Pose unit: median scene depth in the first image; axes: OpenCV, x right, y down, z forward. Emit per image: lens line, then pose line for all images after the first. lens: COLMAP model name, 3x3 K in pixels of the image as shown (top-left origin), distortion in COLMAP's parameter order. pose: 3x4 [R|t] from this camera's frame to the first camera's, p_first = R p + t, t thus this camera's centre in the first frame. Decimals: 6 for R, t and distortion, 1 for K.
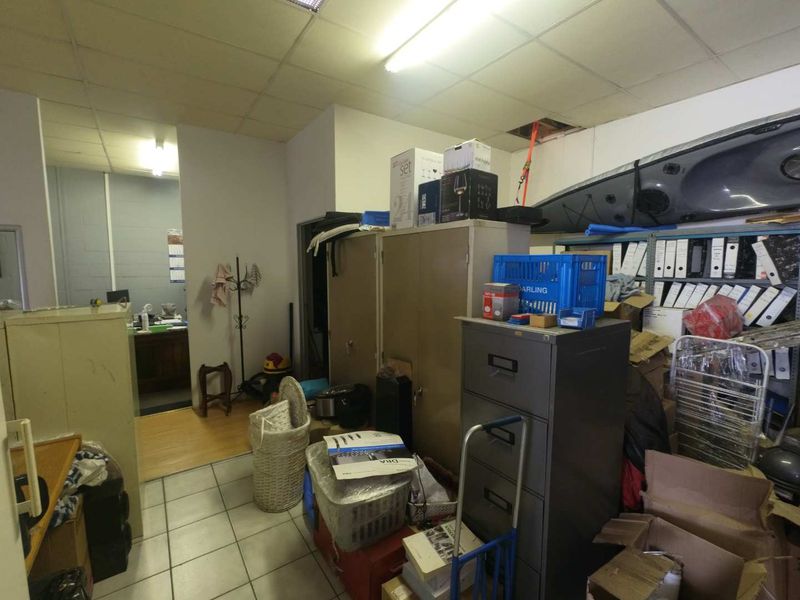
lens RADIAL K [[360.4, 0, 400.8], [0, 360.4, 299.0], [0, 0, 1]] dist [-0.002331, 0.000755]
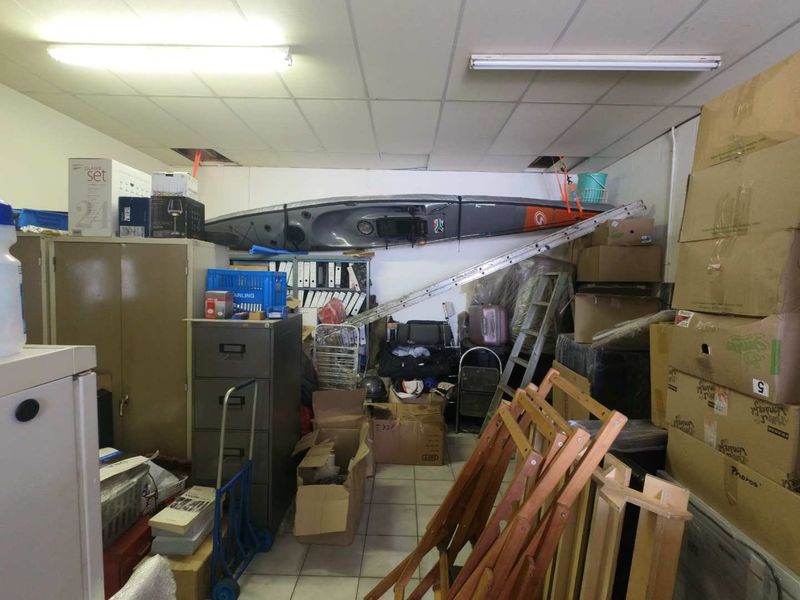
lens RADIAL K [[360.4, 0, 399.2], [0, 360.4, 298.9], [0, 0, 1]] dist [-0.002331, 0.000755]
pose [[0.586017, -0.026091, 0.809879, -0.278194], [0.050747, 0.998701, -0.004546, 0.016529], [-0.808708, 0.043763, 0.586580, -0.203732]]
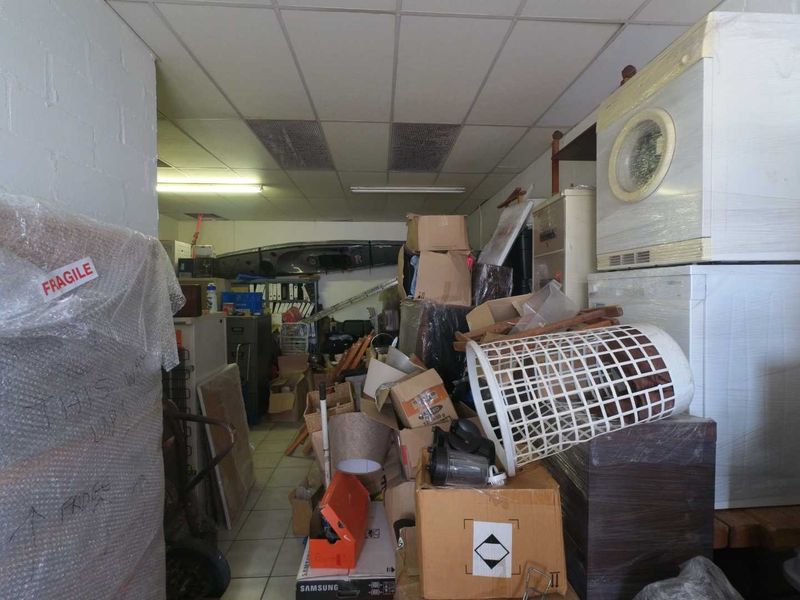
lens RADIAL K [[360.4, 0, 400.1], [0, 360.4, 297.7], [0, 0, 1]] dist [-0.002331, 0.000755]
pose [[0.526999, -0.015521, 0.849724, -0.925579], [0.082640, 0.996031, -0.033060, 0.078594], [-0.845839, 0.087644, 0.526190, -1.036648]]
